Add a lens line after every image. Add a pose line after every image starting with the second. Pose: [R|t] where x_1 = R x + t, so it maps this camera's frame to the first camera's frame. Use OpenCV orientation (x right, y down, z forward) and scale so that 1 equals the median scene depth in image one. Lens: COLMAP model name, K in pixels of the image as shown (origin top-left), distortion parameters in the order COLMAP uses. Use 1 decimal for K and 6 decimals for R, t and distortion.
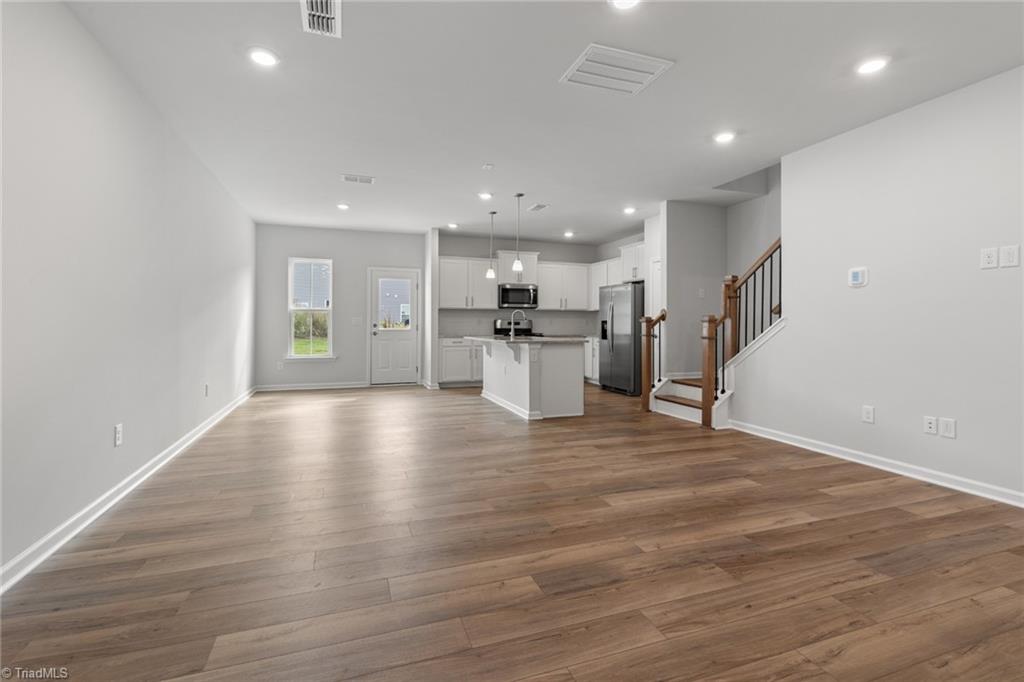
lens RADIAL K [[441.9, 0, 503.5], [0, 441.9, 330.4], [0, 0, 1]] dist [0.000759, -0.000344]
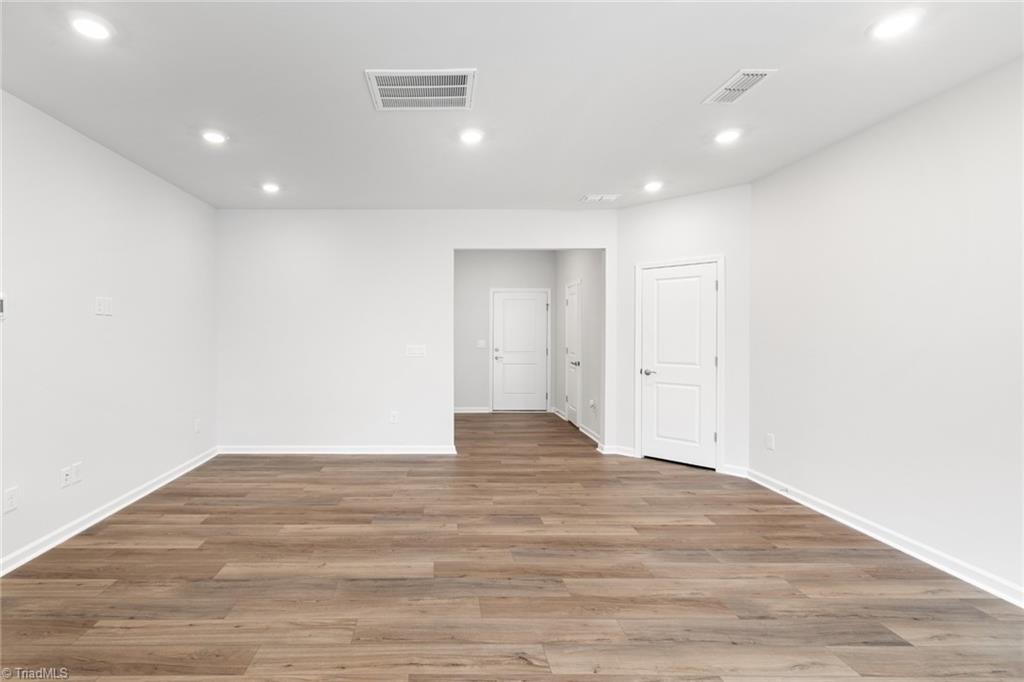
lens RADIAL K [[462.4, 0, 440.4], [0, 462.4, 331.5], [0, 0, 1]] dist [-0.002031, -0.000196]
pose [[-0.946472, -0.002818, 0.322774, -0.090220], [0.002342, 0.999876, 0.015596, -0.119431], [-0.322778, 0.015517, -0.946347, 2.005898]]
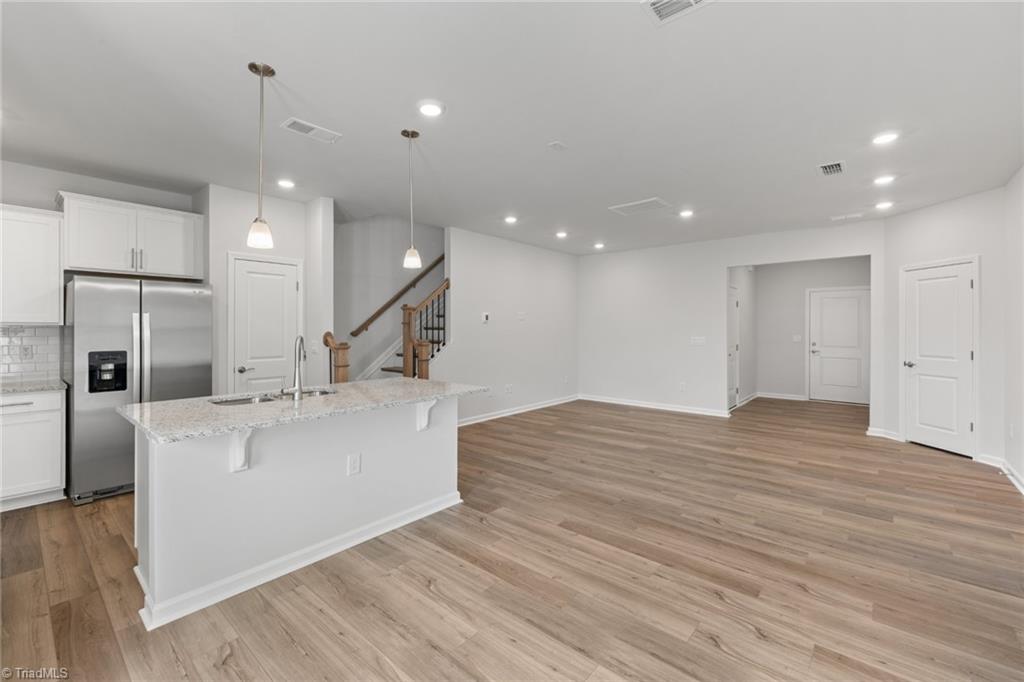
lens RADIAL K [[441.9, 0, 503.5], [0, 441.9, 330.4], [0, 0, 1]] dist [0.000759, -0.000344]
pose [[-0.492980, -0.008173, 0.870002, -1.097737], [0.012561, 0.999785, 0.016510, -0.131943], [-0.869950, 0.019067, -0.492771, 2.520733]]
